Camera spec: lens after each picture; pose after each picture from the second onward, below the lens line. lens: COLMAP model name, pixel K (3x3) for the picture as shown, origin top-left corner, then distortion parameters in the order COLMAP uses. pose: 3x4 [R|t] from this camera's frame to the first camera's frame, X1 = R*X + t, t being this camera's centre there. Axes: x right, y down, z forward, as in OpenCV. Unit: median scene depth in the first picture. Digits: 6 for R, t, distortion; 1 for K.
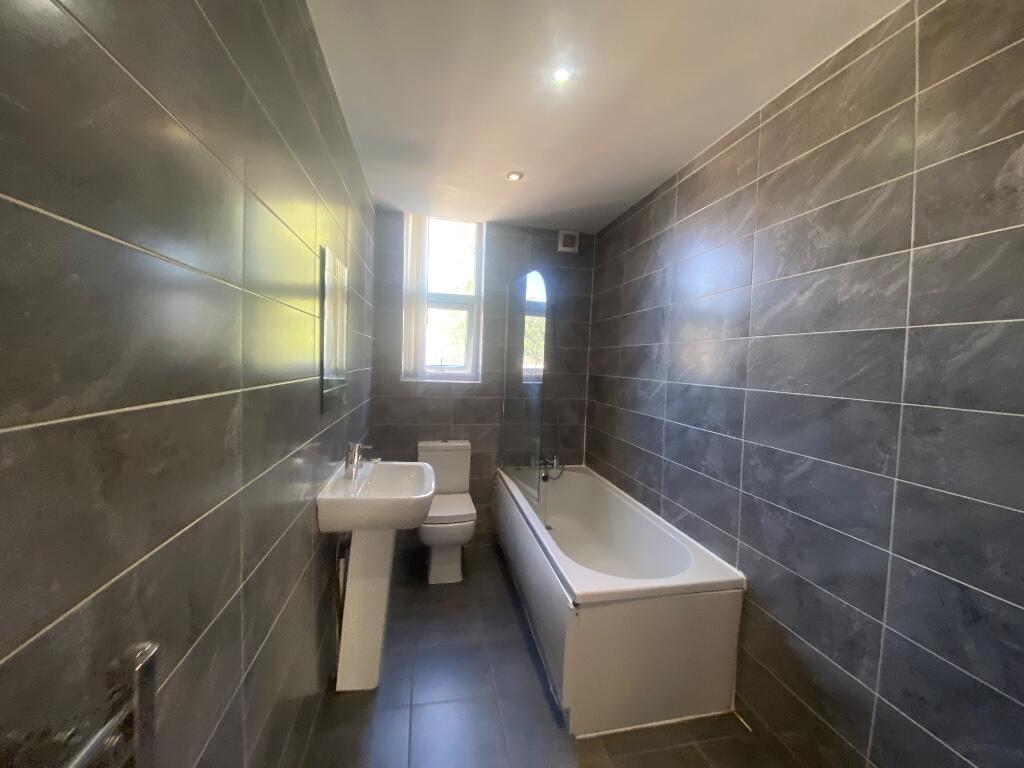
lens RADIAL K [[413.3, 0, 515.3], [0, 413.3, 381.7], [0, 0, 1]] dist [0.002825, -0.001897]
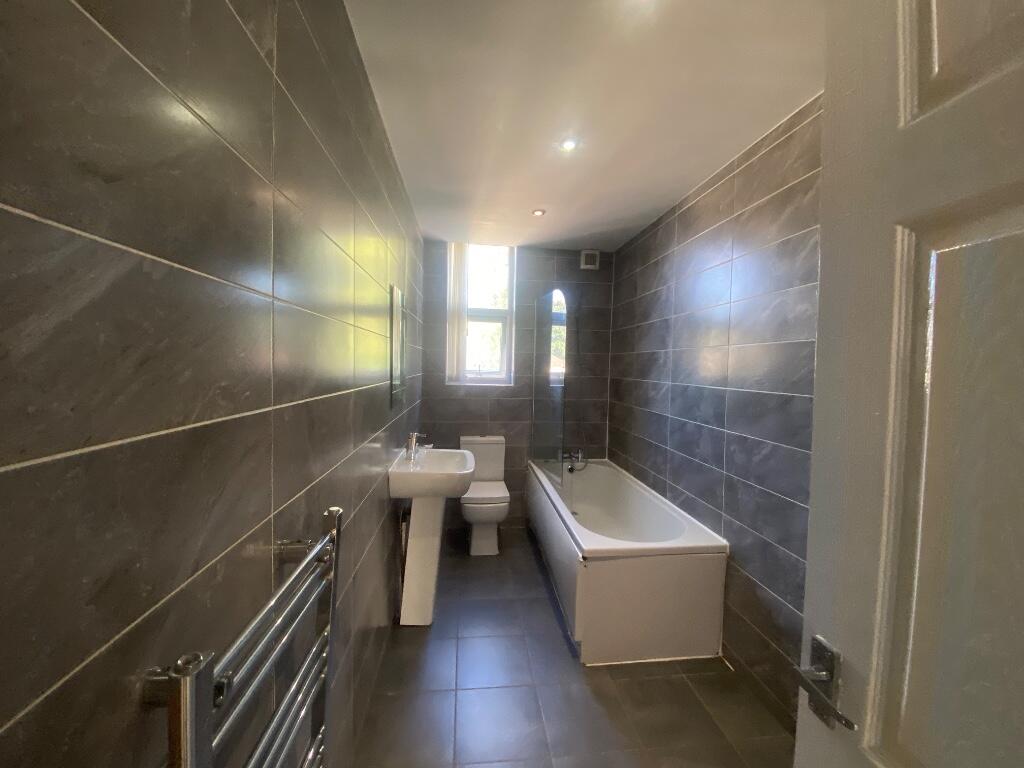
lens RADIAL K [[413.3, 0, 511.7], [0, 413.3, 381.8], [0, 0, 1]] dist [0.002825, -0.001897]
pose [[0.994679, -0.010136, -0.102523, 0.046471], [0.009144, 0.999907, -0.010141, 0.004756], [0.102616, 0.009149, 0.994679, -0.228761]]
